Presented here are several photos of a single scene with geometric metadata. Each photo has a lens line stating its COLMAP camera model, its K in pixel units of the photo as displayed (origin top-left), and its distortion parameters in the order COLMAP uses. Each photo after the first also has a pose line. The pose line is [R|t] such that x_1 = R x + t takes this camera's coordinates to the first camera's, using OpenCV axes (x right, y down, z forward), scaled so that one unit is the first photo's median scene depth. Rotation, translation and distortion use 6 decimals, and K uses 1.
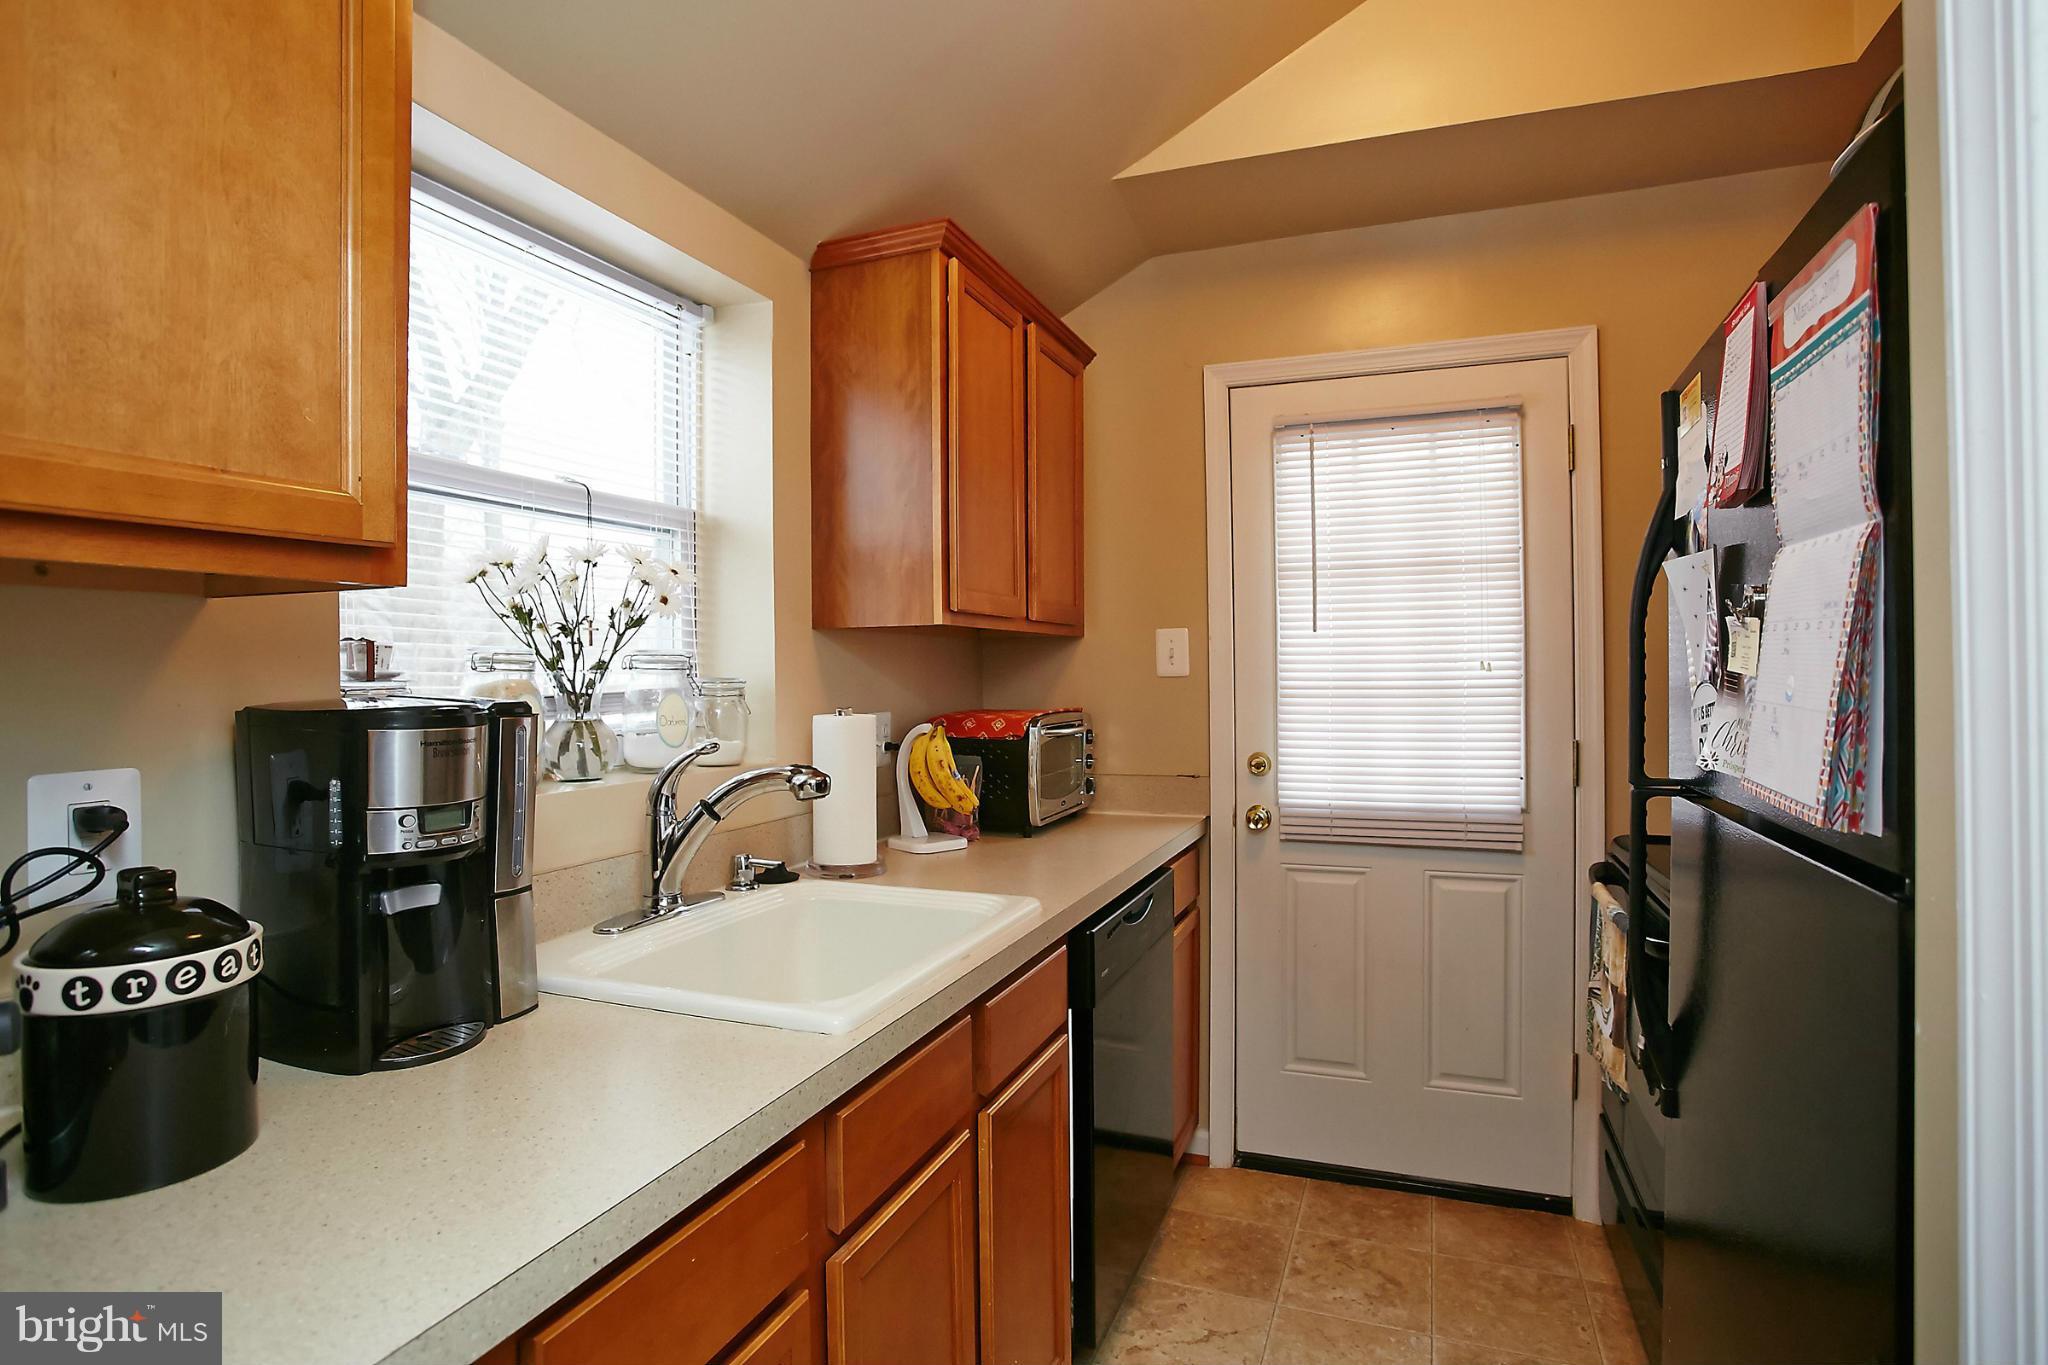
lens RADIAL K [[1066.7, 0, 1062.5], [0, 1066.7, 670.7], [0, 0, 1]] dist [-0.001072, 0.000297]
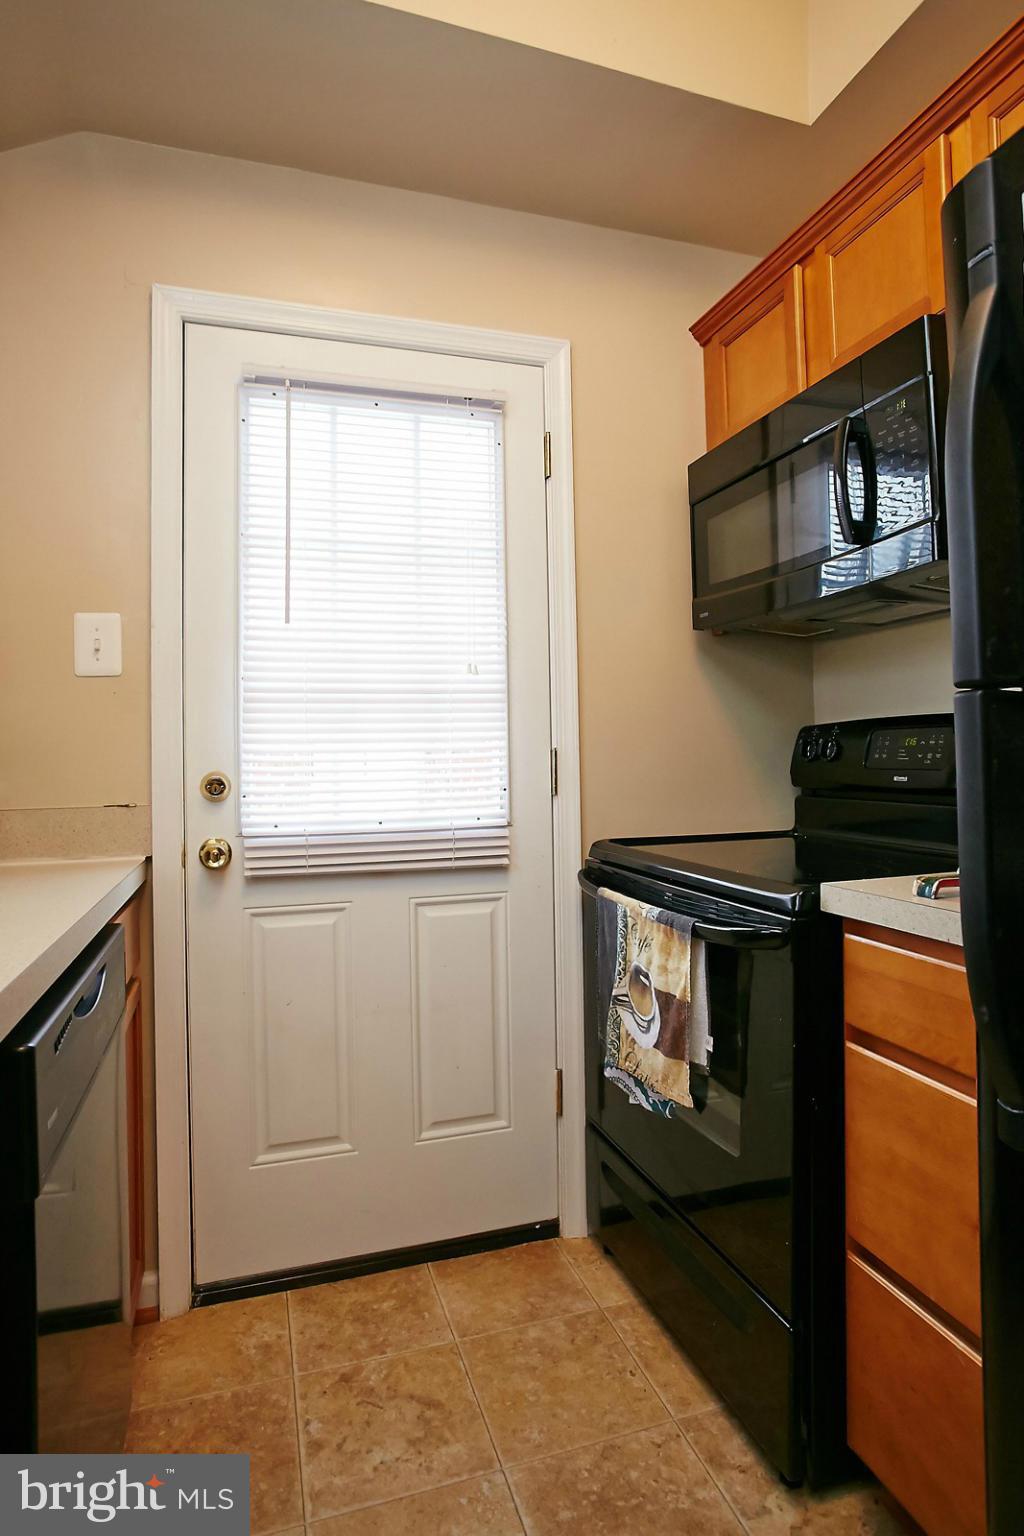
lens RADIAL K [[841.3, 0, 511.4], [0, 841.3, 736.5], [0, 0, 1]] dist [-0.059786, 0.019462]
pose [[0.802576, 0.015756, 0.596342, -0.012889], [0.013103, 0.998944, -0.044027, 0.087255], [-0.596407, 0.043149, 0.801522, 0.396421]]
